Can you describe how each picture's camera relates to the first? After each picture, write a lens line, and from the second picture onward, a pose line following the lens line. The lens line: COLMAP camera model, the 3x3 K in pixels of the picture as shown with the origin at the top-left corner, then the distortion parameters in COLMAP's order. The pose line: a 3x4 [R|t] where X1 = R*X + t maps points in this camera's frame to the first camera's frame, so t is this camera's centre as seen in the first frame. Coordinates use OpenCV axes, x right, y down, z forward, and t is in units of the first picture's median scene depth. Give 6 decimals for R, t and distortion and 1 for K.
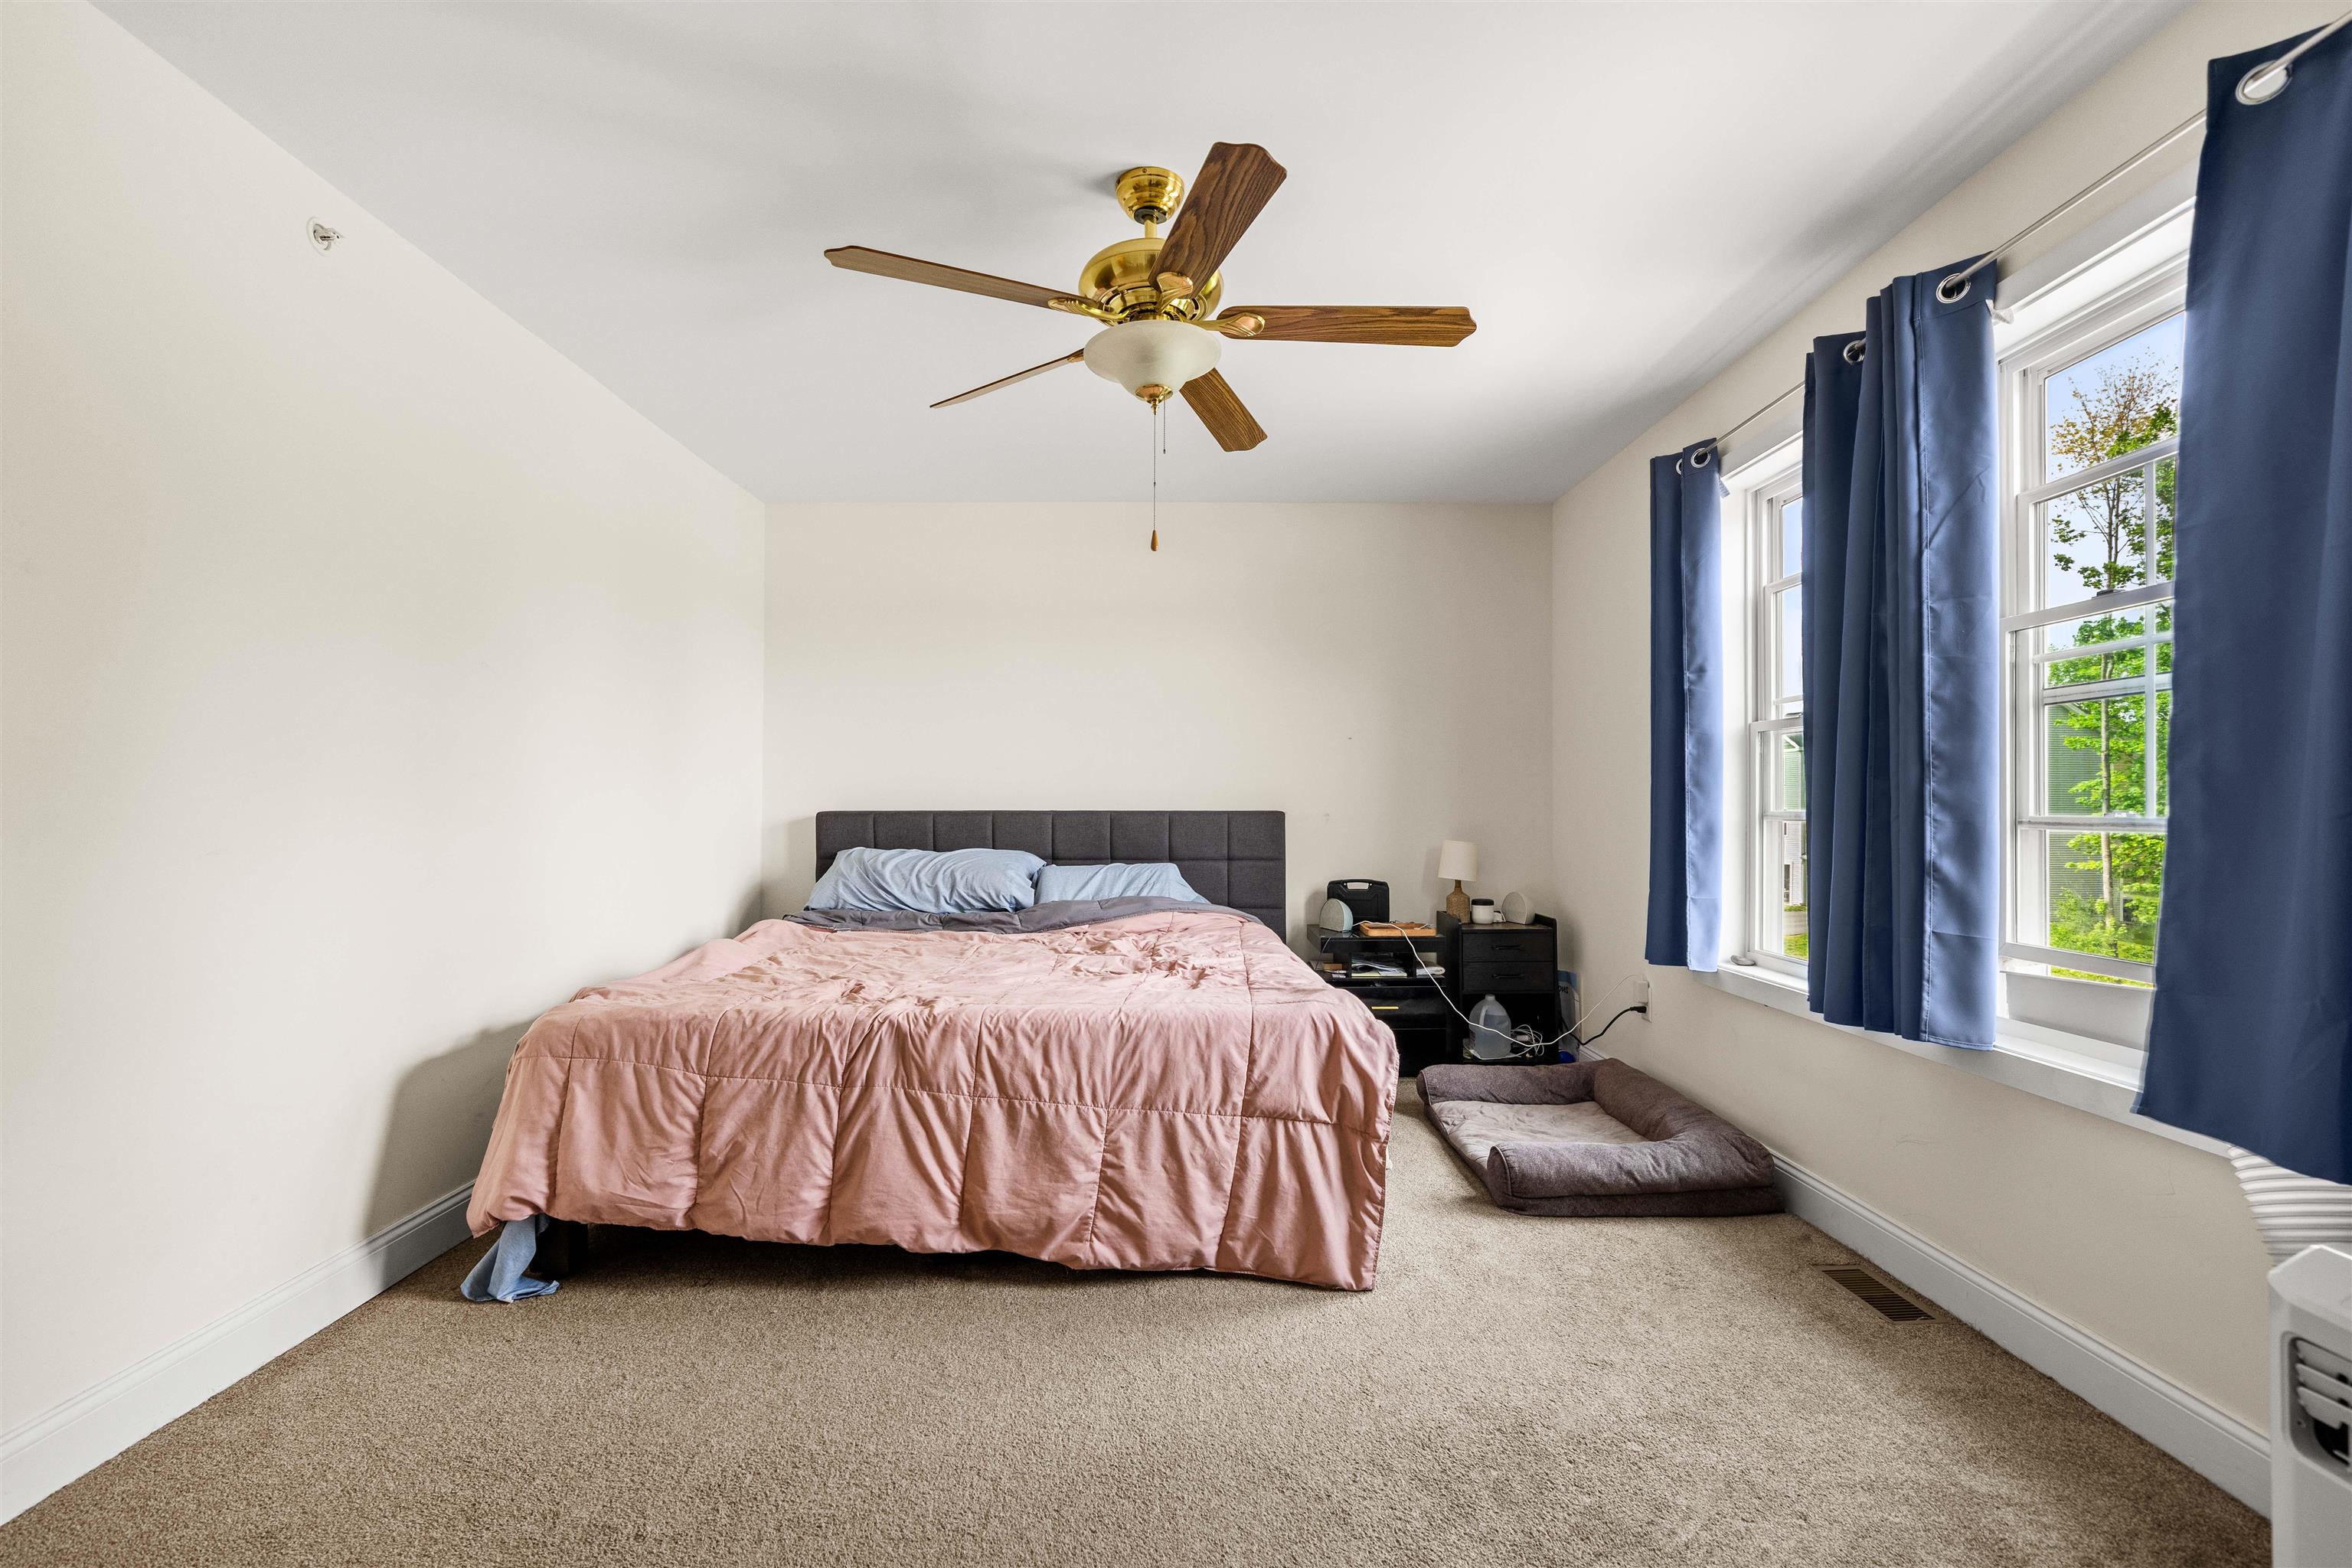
lens RADIAL K [[1005.0, 0, 1164.9], [0, 1005.0, 807.8], [0, 0, 1]] dist [-0.001255, -0.000015]
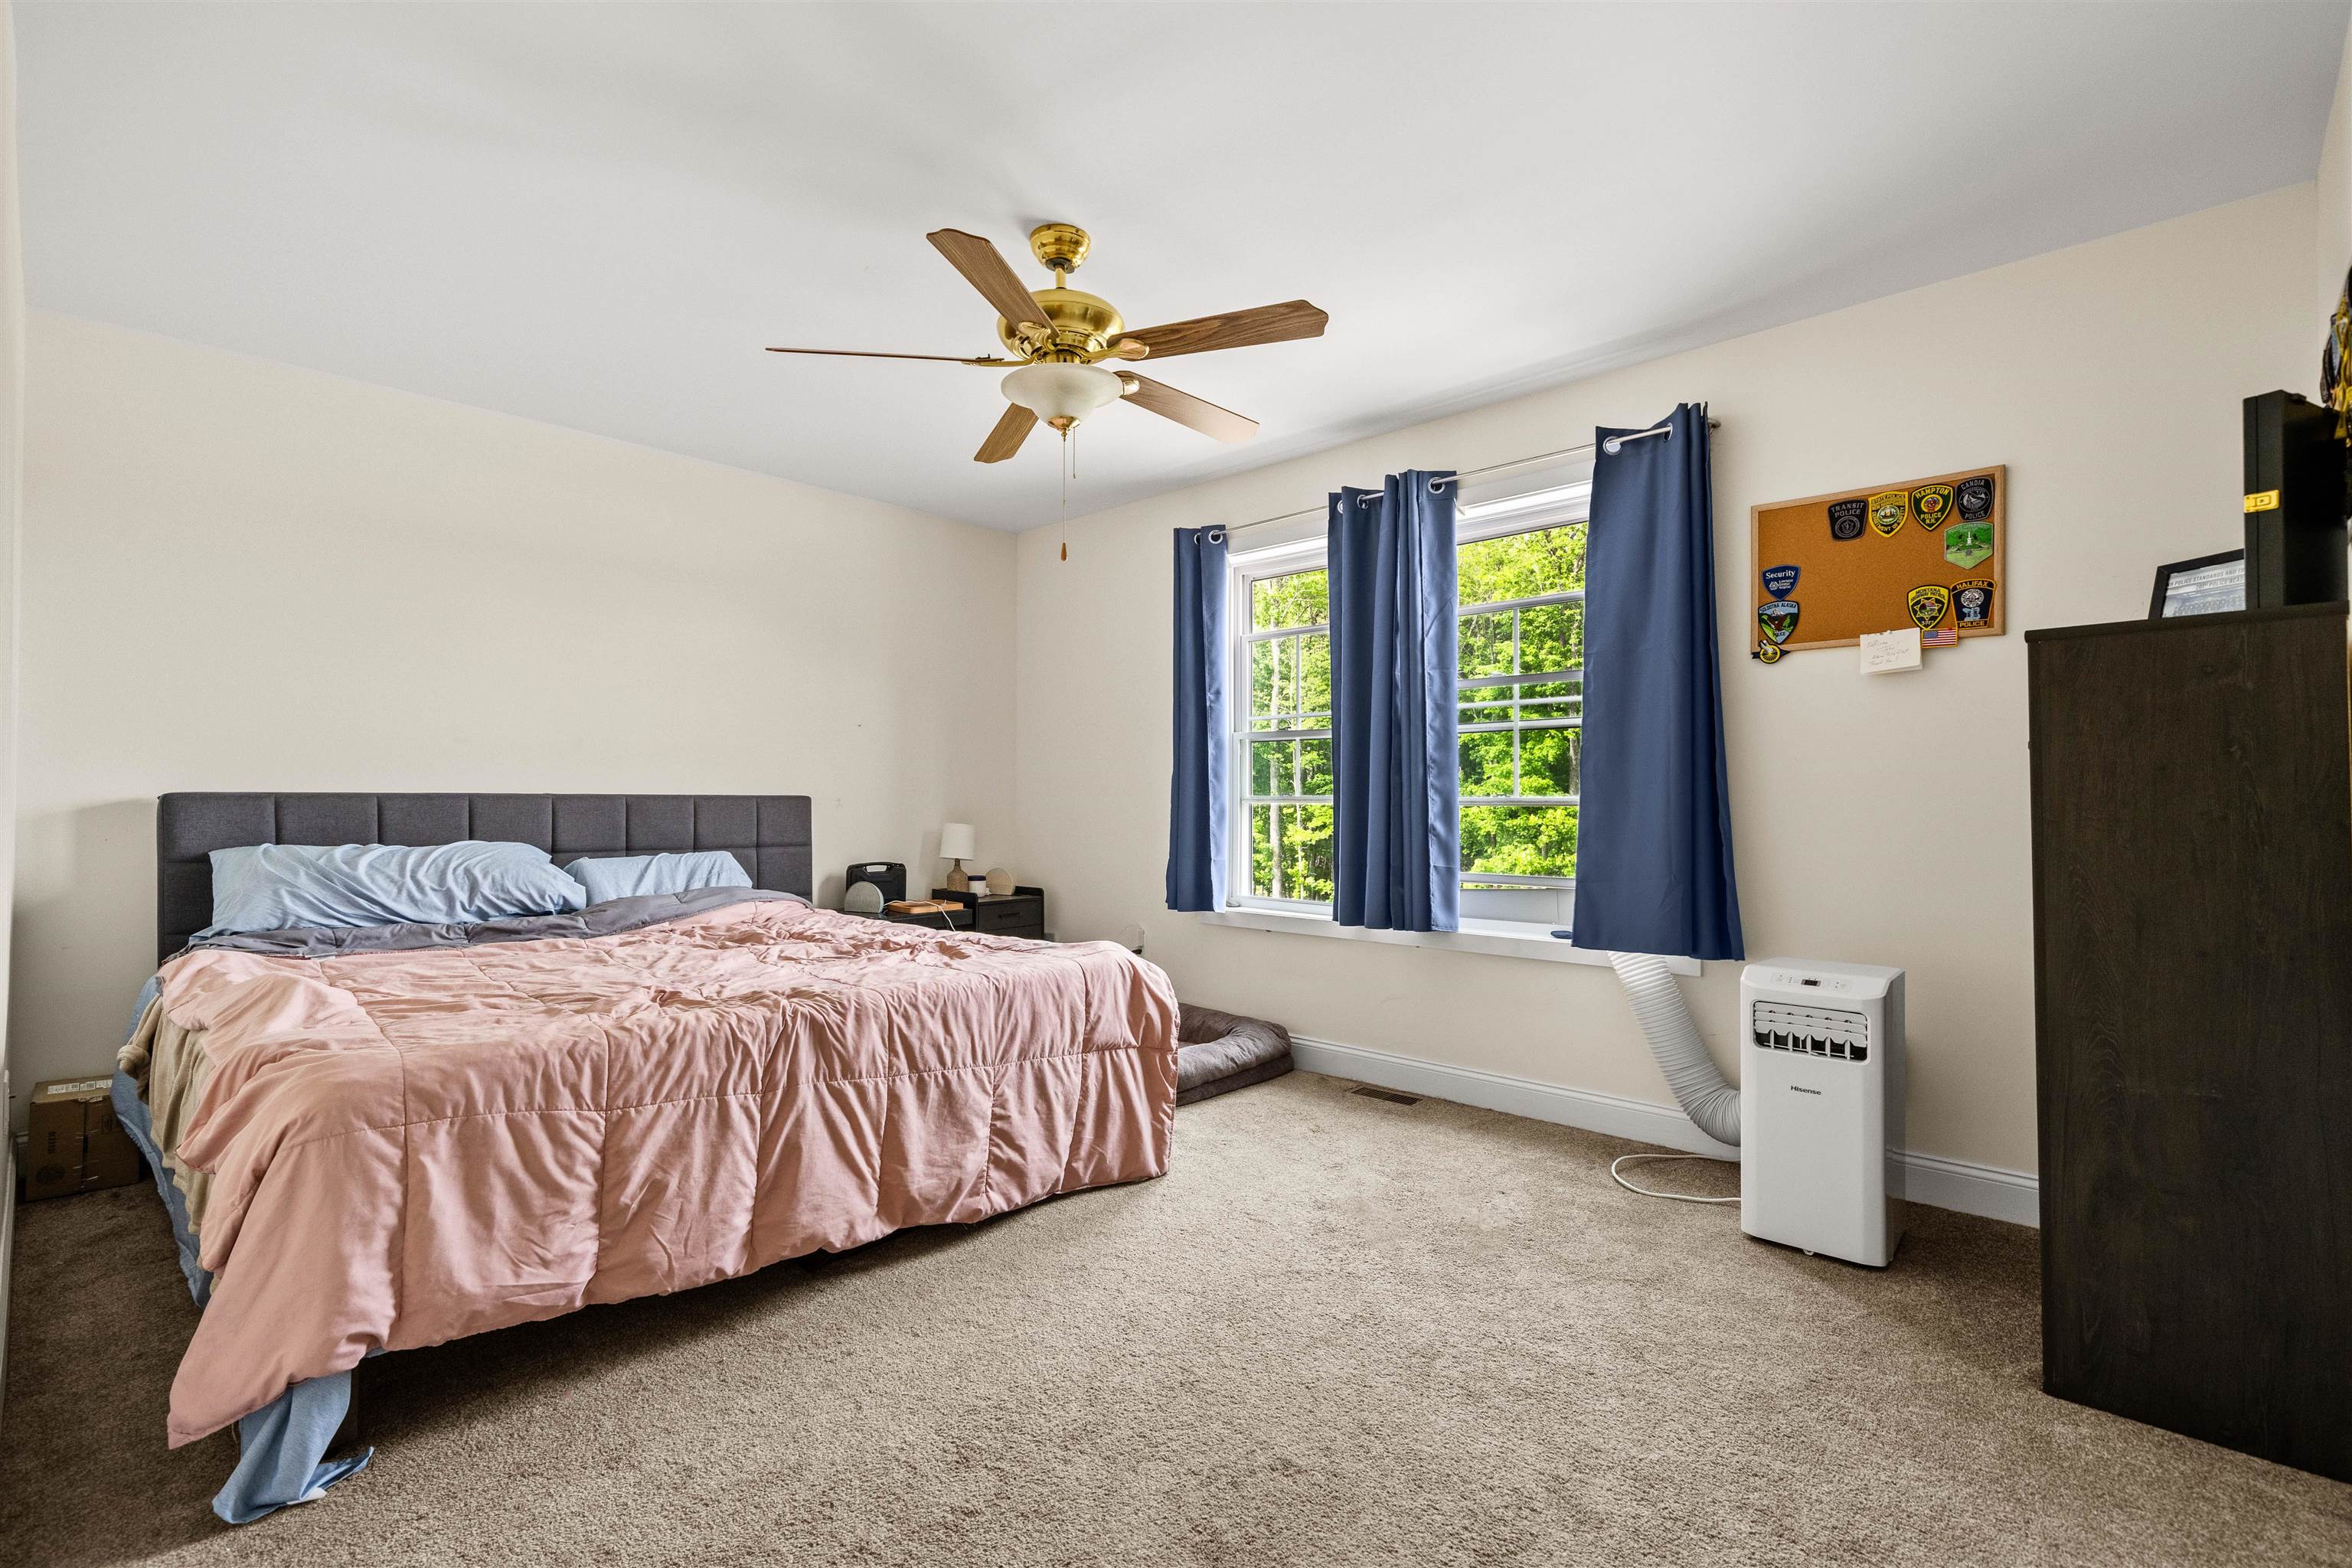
lens RADIAL K [[1064.6, 0, 1098.8], [0, 1064.6, 795.4], [0, 0, 1]] dist [0.001258, 0.000059]
pose [[0.712048, 0.006876, 0.702098, -0.782374], [-0.003026, 0.999973, -0.006724, 0.017006], [-0.702125, 0.002663, 0.712049, 0.108811]]
